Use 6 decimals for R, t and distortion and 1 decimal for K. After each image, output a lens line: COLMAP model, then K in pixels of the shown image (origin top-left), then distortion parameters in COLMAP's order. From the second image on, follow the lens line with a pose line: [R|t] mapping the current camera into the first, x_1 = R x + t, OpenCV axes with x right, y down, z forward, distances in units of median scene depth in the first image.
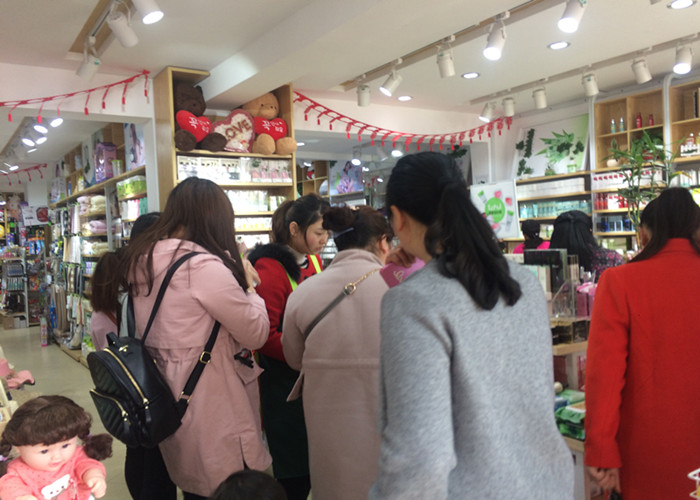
lens RADIAL K [[599.8, 0, 350.0], [0, 599.8, 250.0], [0, 0, 1]] dist [0.081538, -0.079267]
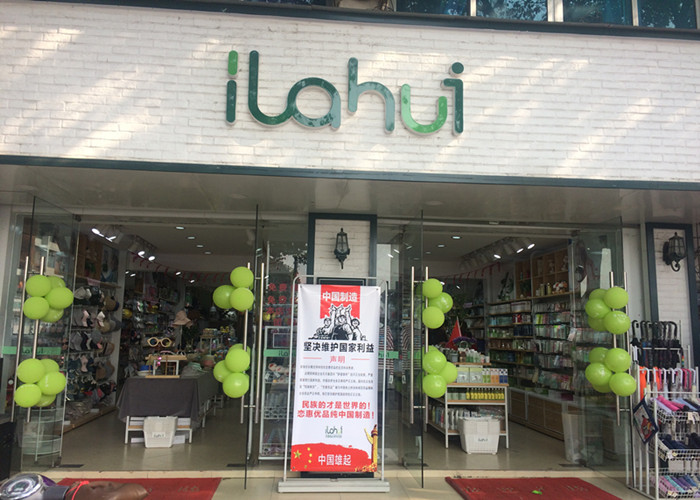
lens RADIAL K [[595.1, 0, 350.0], [0, 595.1, 250.0], [0, 0, 1]] dist [0.078676, -0.101384]
pose [[0.883049, -0.007054, -0.469227, 0.919390], [-0.064160, 0.988683, -0.135607, -0.008654], [0.464874, 0.149854, 0.872603, -0.889855]]
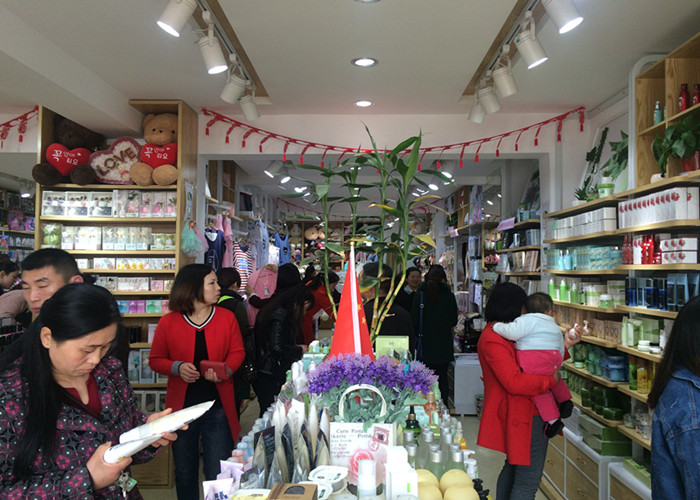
lens RADIAL K [[599.8, 0, 350.0], [0, 599.8, 250.0], [0, 0, 1]] dist [0.081538, -0.079267]
pose [[0.819729, 0.029532, -0.571989, 0.591379], [-0.052923, 0.998303, -0.024303, -0.058731], [0.570301, 0.050193, 0.819901, 0.444917]]
